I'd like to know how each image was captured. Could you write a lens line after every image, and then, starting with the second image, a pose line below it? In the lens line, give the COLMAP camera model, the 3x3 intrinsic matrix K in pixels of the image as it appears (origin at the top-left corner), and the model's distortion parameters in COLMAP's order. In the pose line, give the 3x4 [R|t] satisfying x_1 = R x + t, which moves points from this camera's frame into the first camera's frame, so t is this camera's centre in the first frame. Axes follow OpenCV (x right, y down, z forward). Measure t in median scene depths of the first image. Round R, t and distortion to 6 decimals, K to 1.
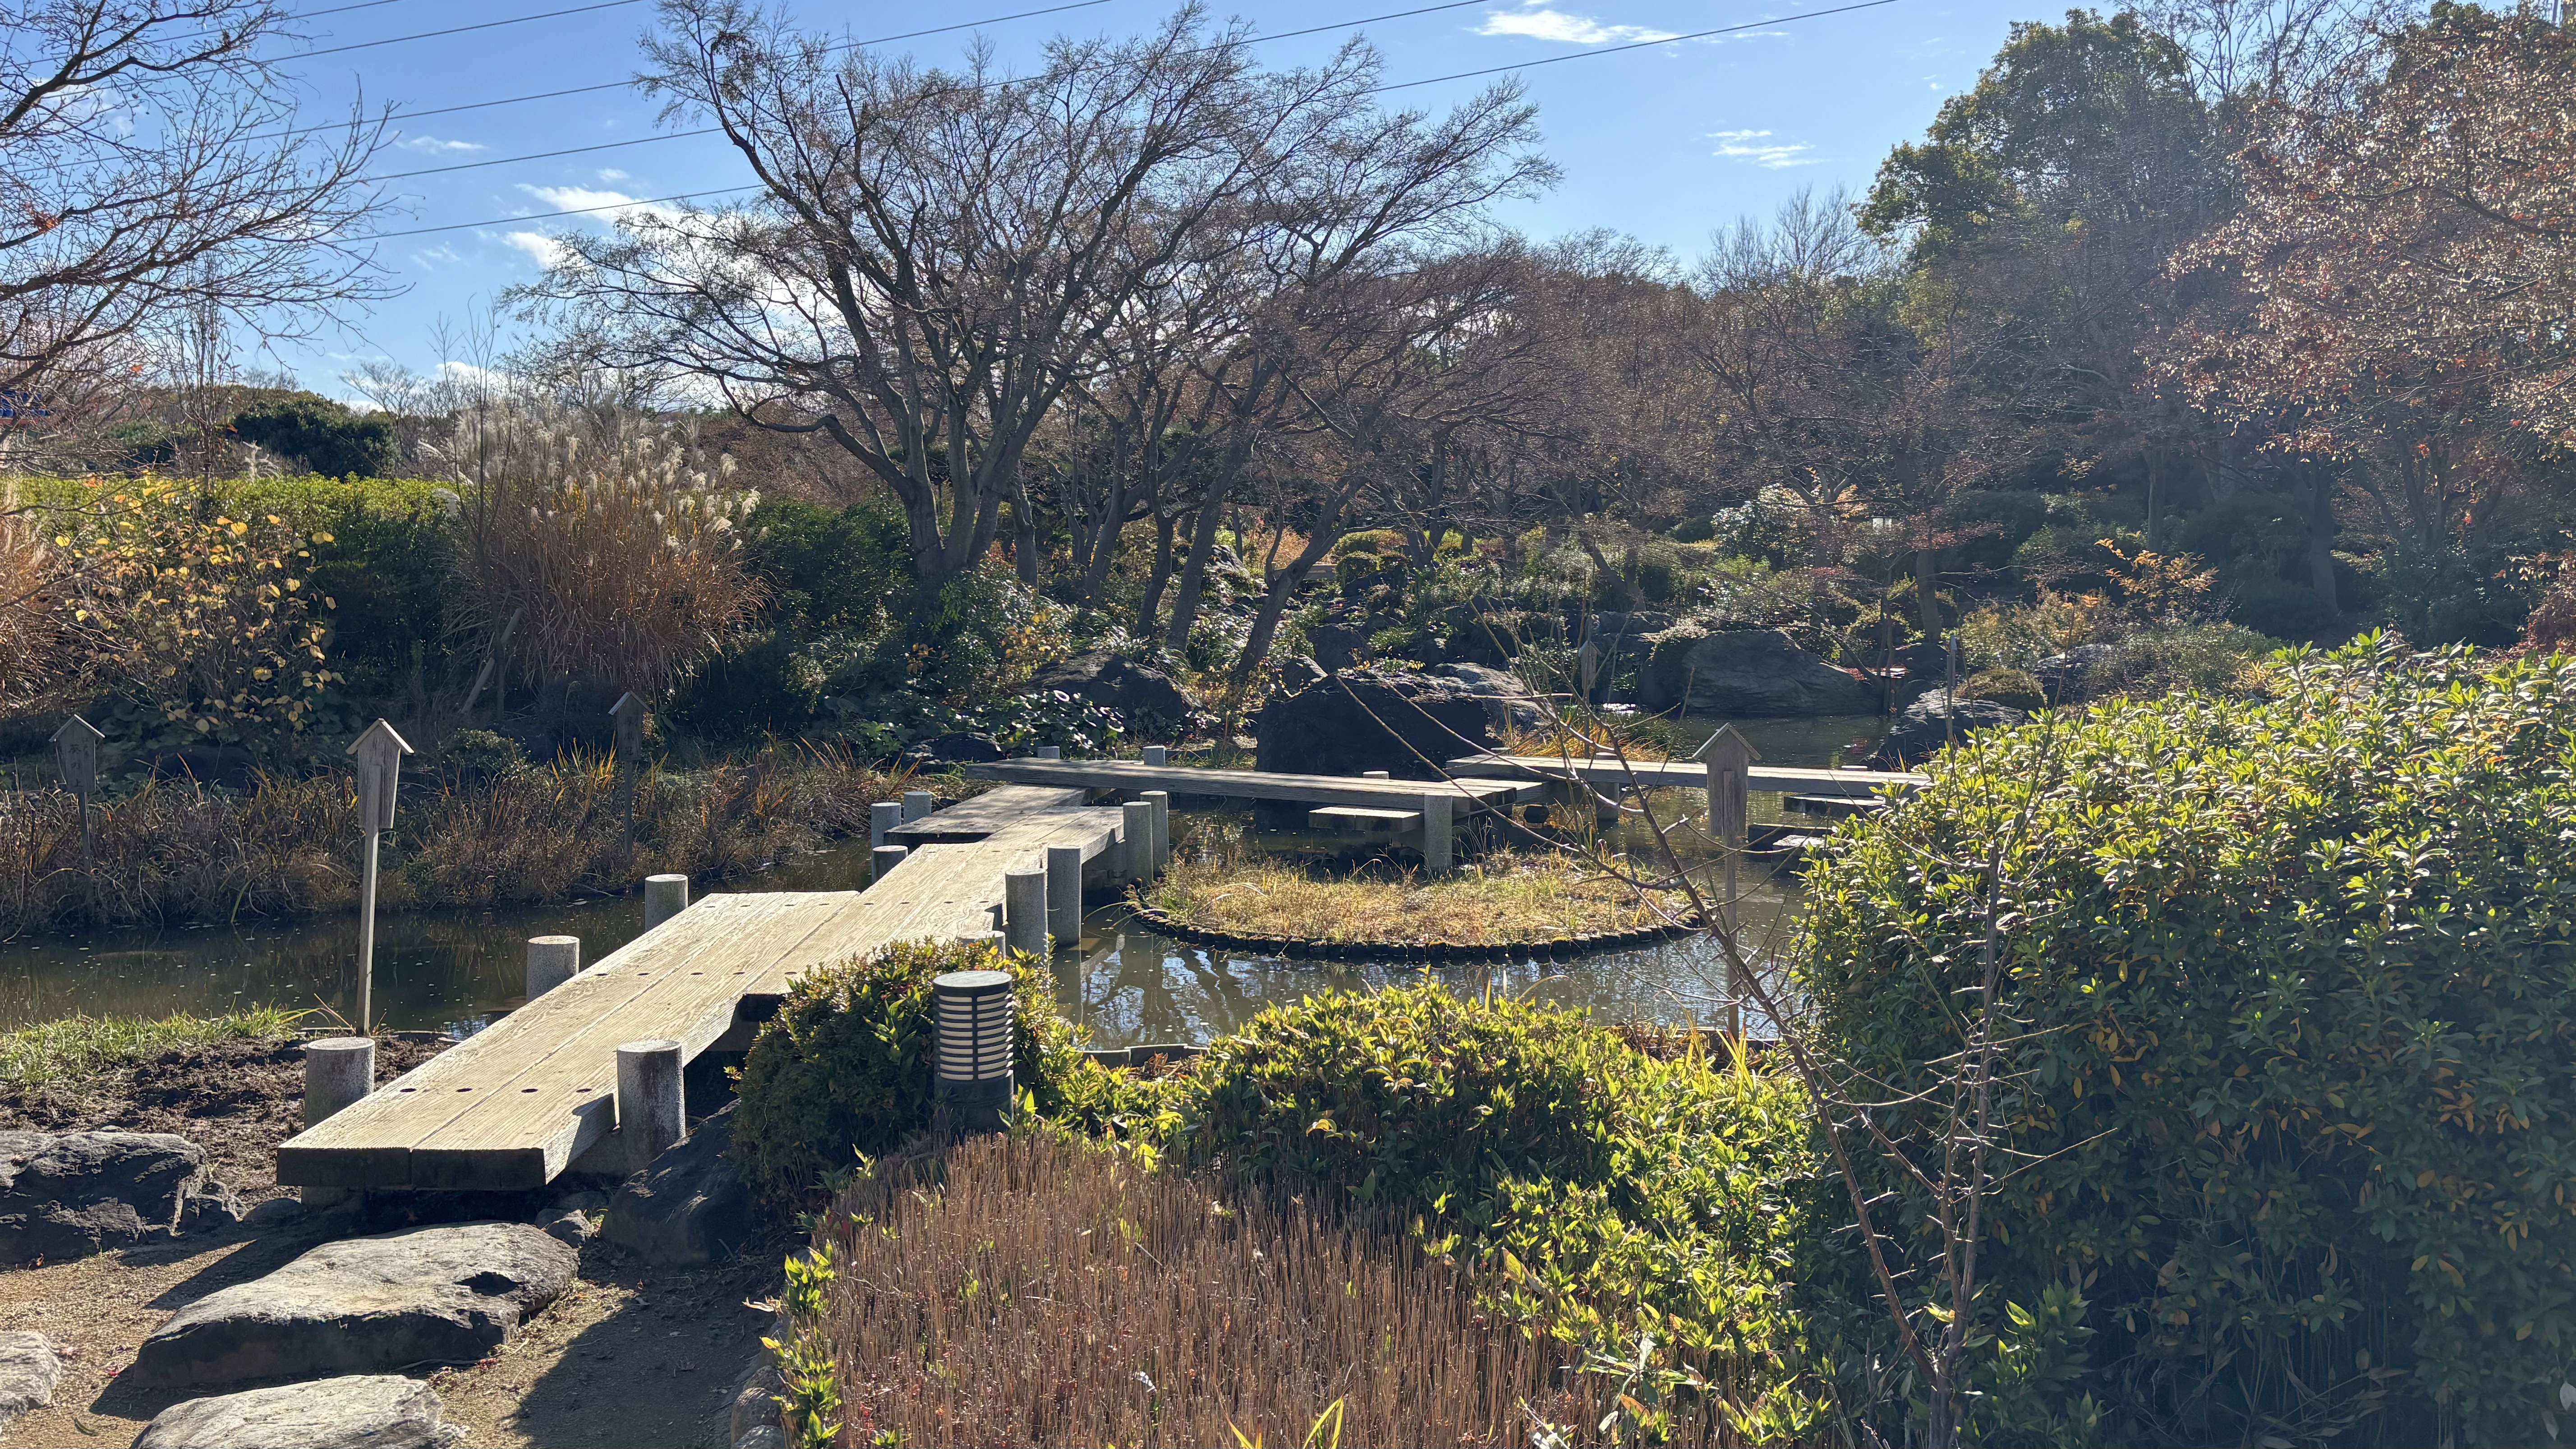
lens RADIAL K [[2044.6, 0, 1285.5], [0, 2044.6, 721.7], [0, 0, 1]] dist [0.065185, -0.007534]
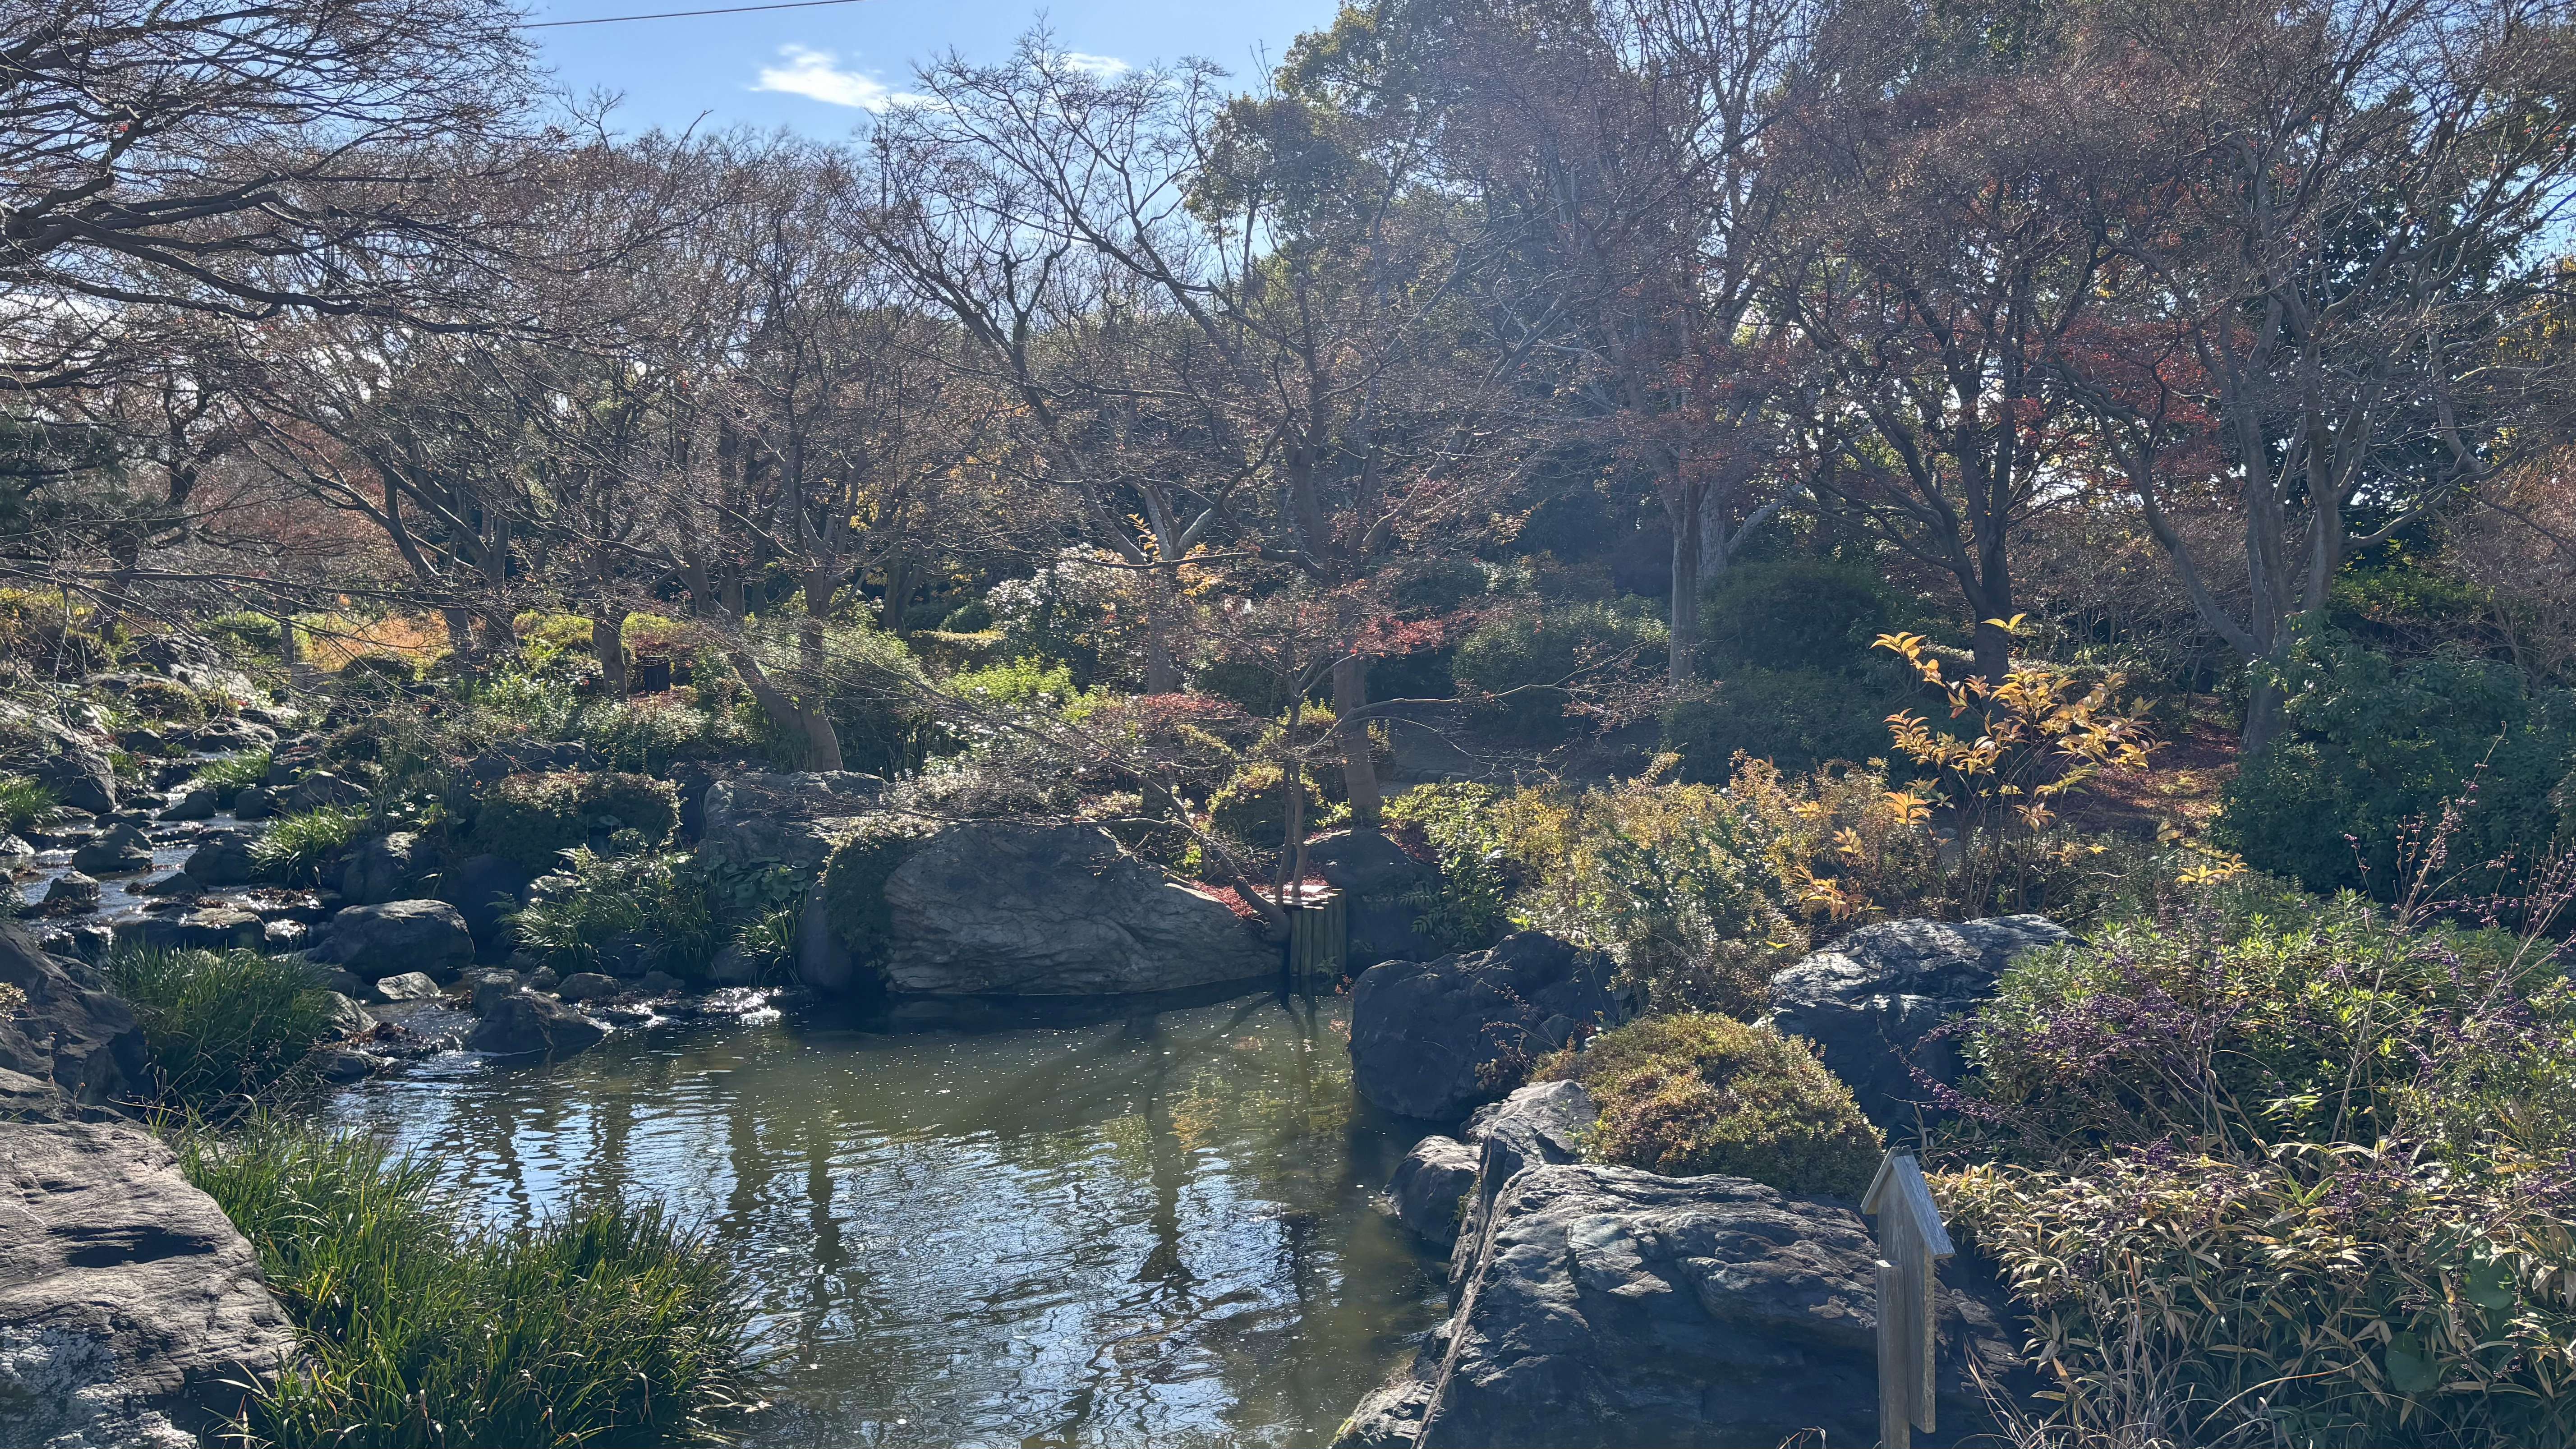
lens RADIAL K [[2044.6, 0, 1285.9], [0, 2044.6, 721.0], [0, 0, 1]] dist [0.065185, -0.007534]
pose [[0.948834, -0.016161, 0.315363, 0.117329], [0.029742, 0.998824, -0.038299, -0.041700], [-0.314373, 0.045719, 0.948198, 0.460280]]
